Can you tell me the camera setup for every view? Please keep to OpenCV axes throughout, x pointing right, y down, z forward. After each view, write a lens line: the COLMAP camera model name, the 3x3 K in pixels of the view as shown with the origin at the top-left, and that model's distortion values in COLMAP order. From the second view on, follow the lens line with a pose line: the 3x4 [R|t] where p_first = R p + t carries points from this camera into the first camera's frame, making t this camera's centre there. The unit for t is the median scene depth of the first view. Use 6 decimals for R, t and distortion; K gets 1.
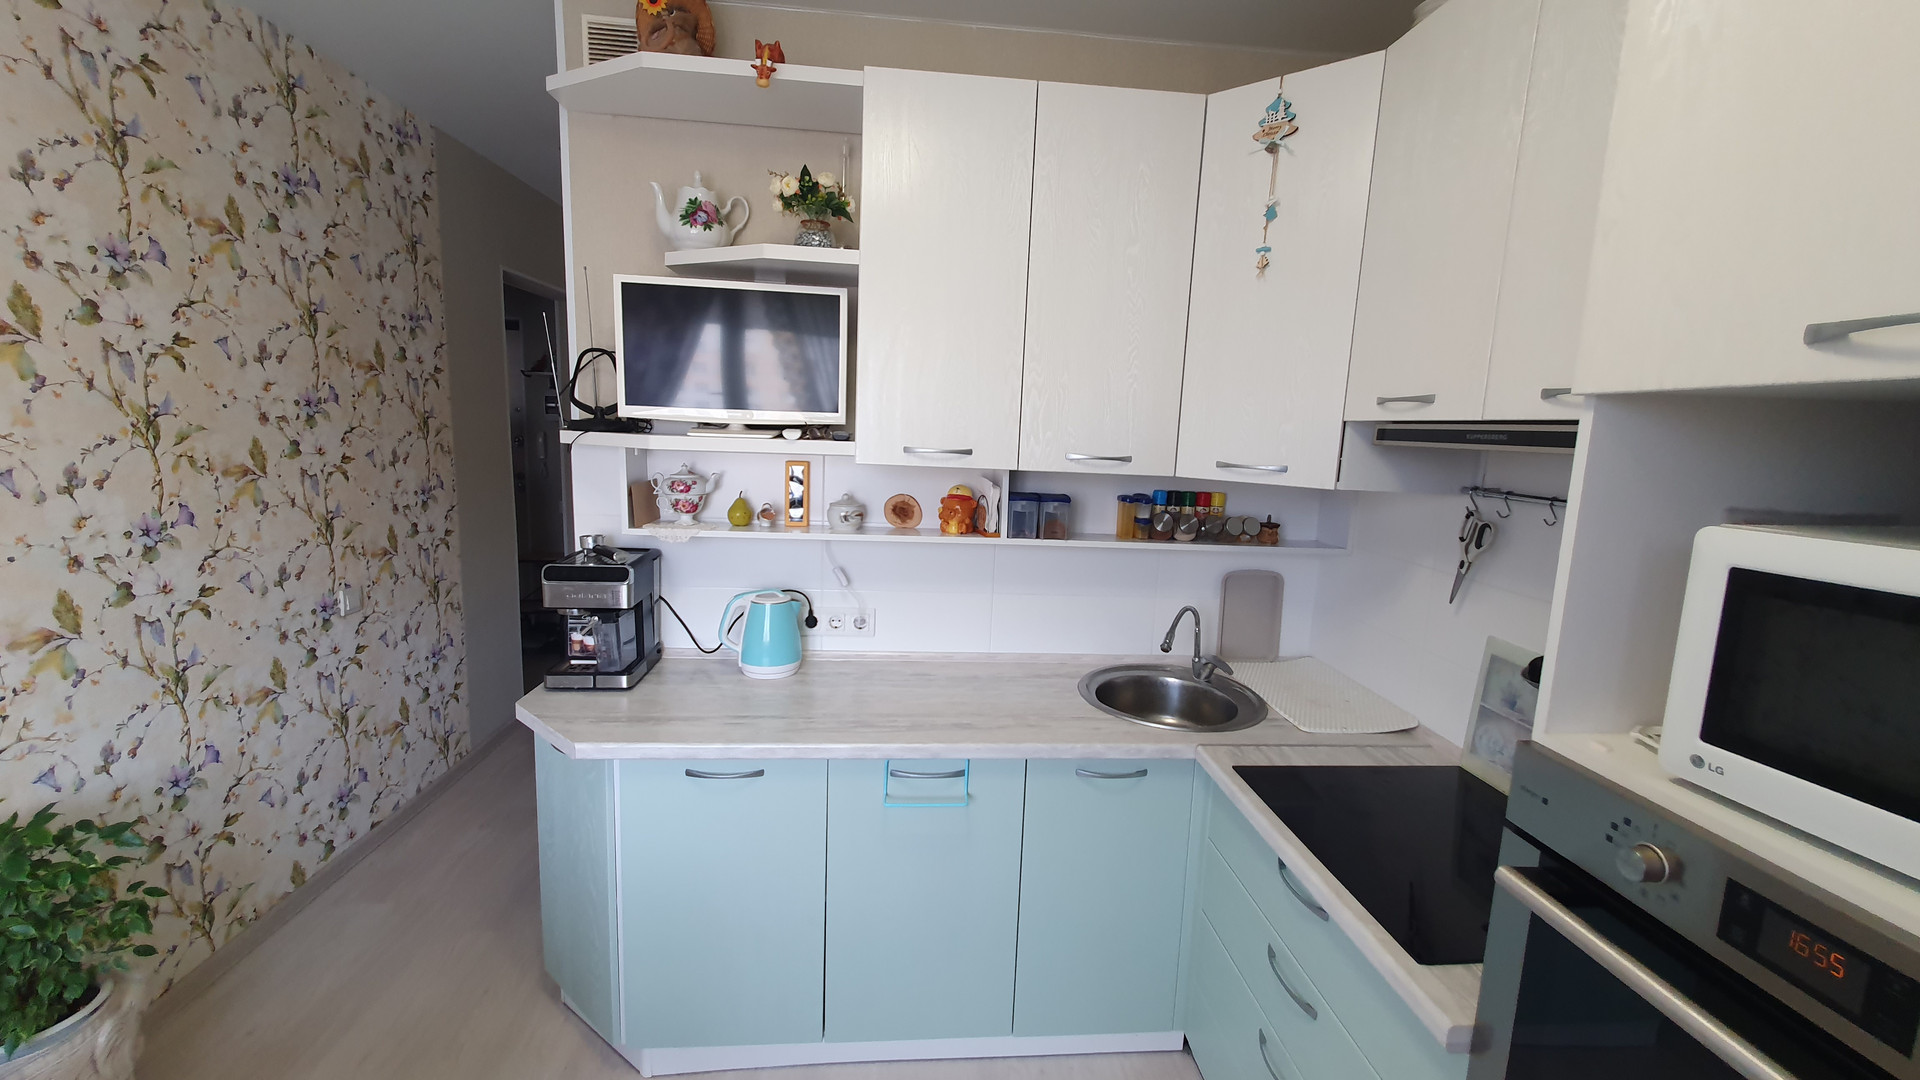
lens RADIAL K [[751.9, 0, 967.3], [0, 751.9, 536.7], [0, 0, 1]] dist [0.002144, 0.000313]
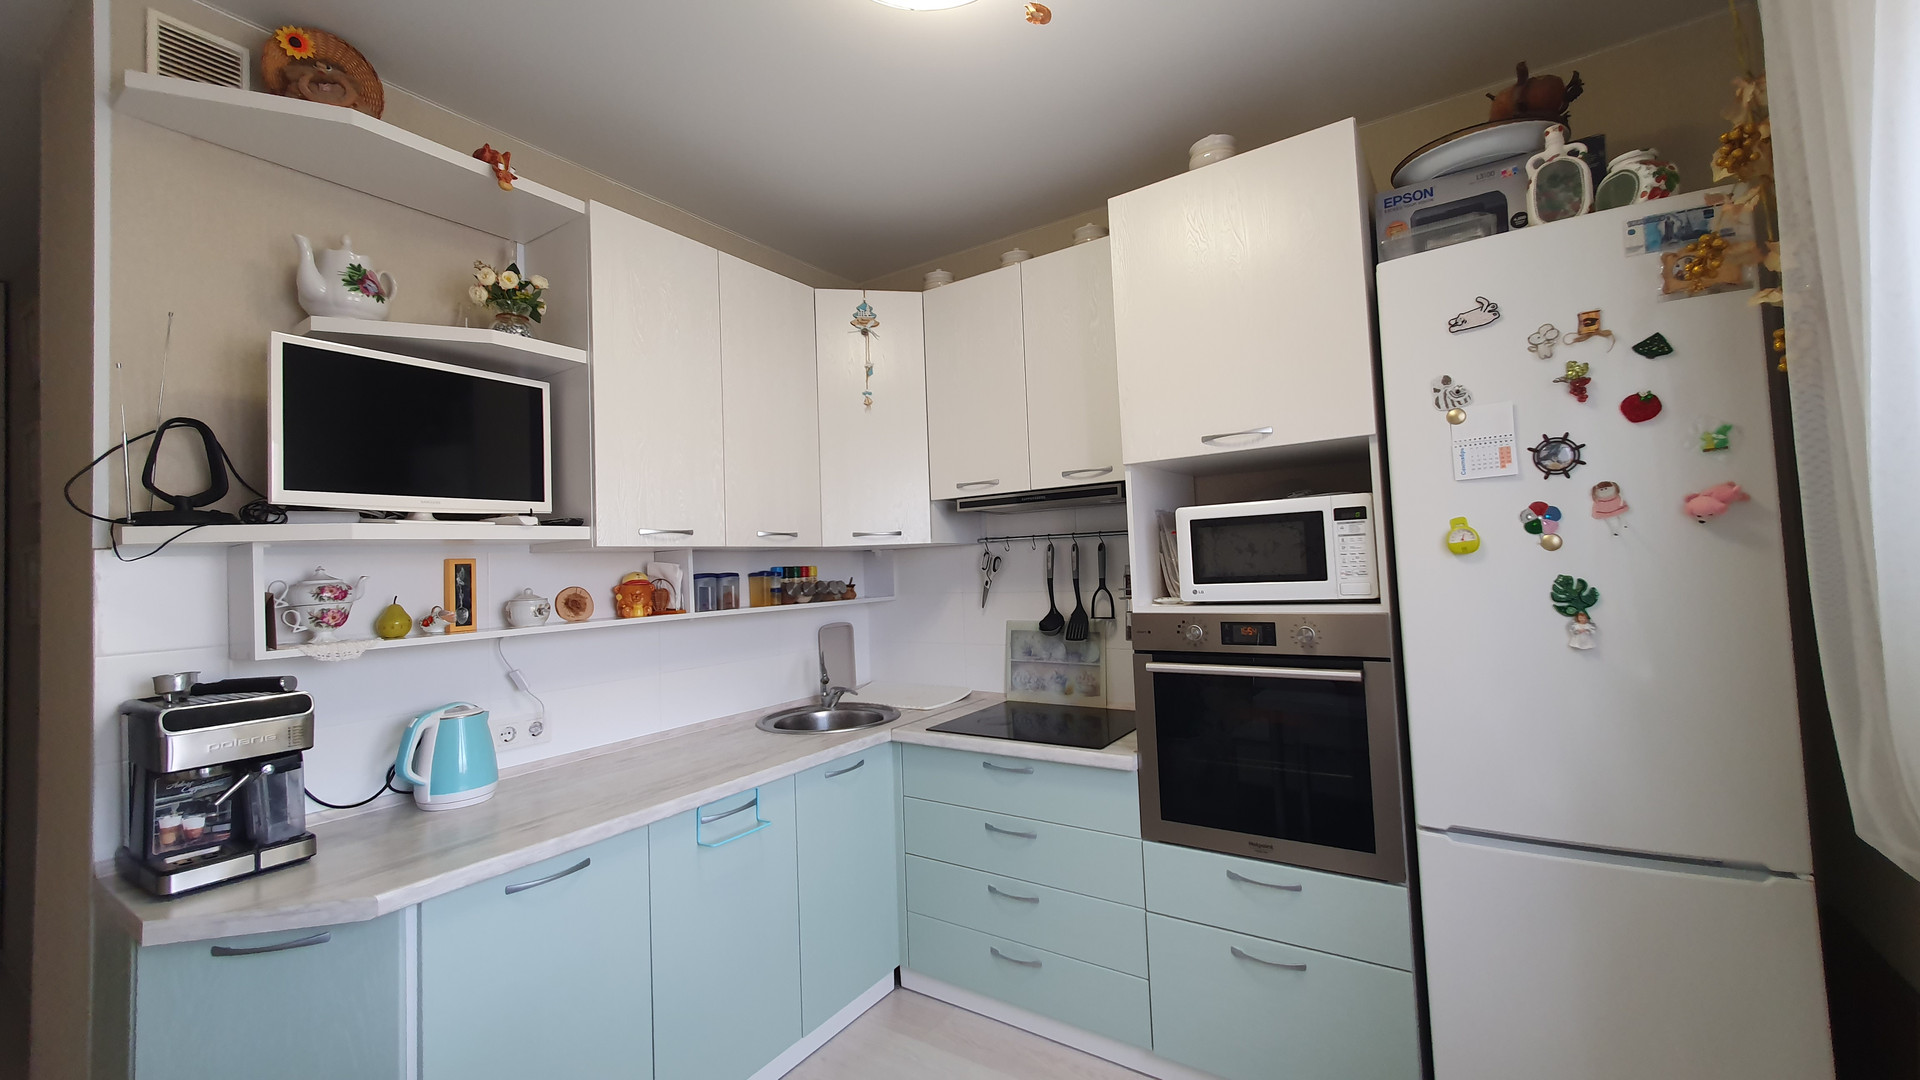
lens RADIAL K [[751.9, 0, 967.3], [0, 751.9, 536.7], [0, 0, 1]] dist [0.002144, 0.000313]
pose [[0.616068, -0.036899, 0.786829, -0.676502], [0.181272, 0.978733, -0.096033, 0.085570], [-0.766552, 0.201793, 0.609654, -0.029816]]
